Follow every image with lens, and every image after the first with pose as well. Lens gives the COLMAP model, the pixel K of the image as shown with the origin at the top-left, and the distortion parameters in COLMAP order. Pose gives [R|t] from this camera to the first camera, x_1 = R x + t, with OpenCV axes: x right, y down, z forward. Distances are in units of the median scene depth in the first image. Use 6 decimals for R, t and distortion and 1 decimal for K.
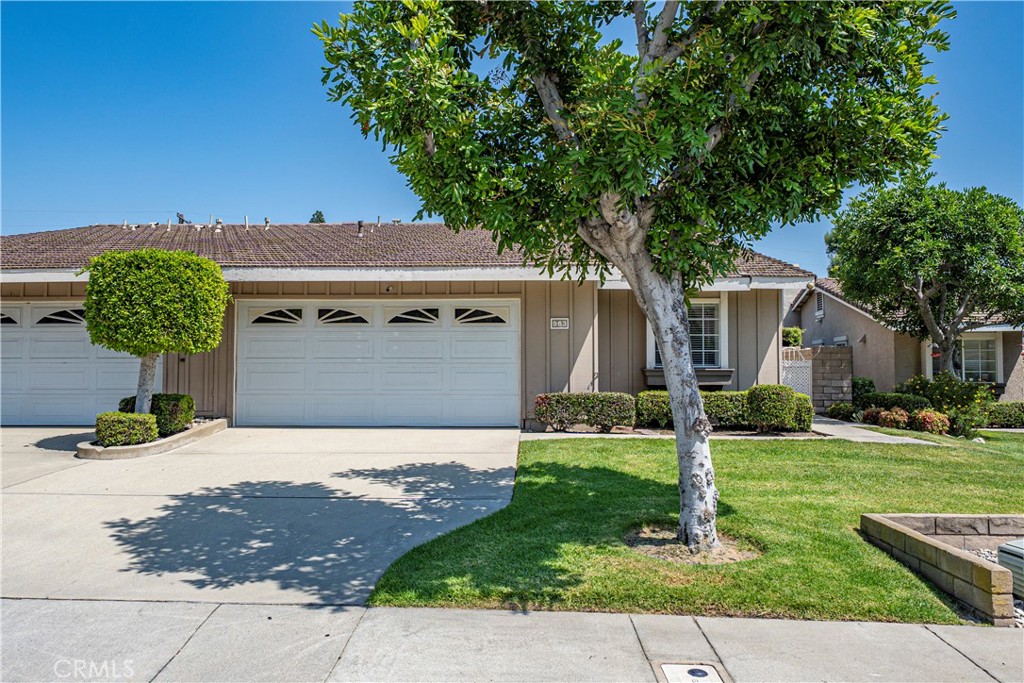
lens RADIAL K [[822.5, 0, 512.0], [0, 822.5, 341.5], [0, 0, 1]] dist [0.012252, 0.002252]
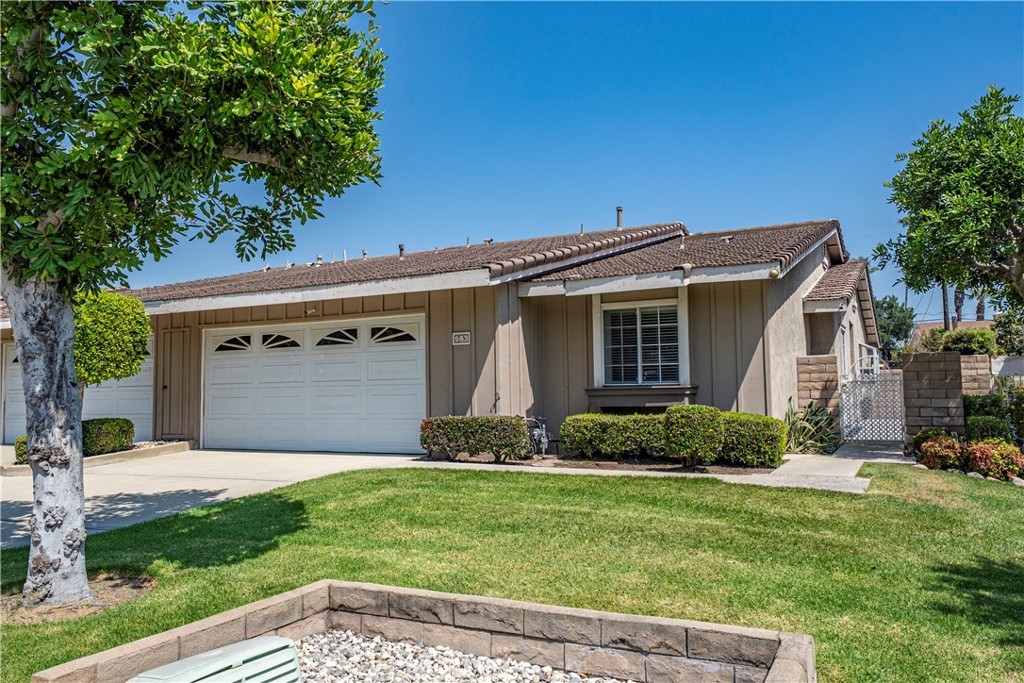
lens RADIAL K [[822.5, 0, 512.0], [0, 822.5, 341.5], [0, 0, 1]] dist [0.012252, 0.002252]
pose [[0.892122, -0.043148, -0.449730, 0.502669], [0.029667, 0.998875, -0.036985, 0.015799], [0.450820, 0.019653, 0.892398, 0.227073]]
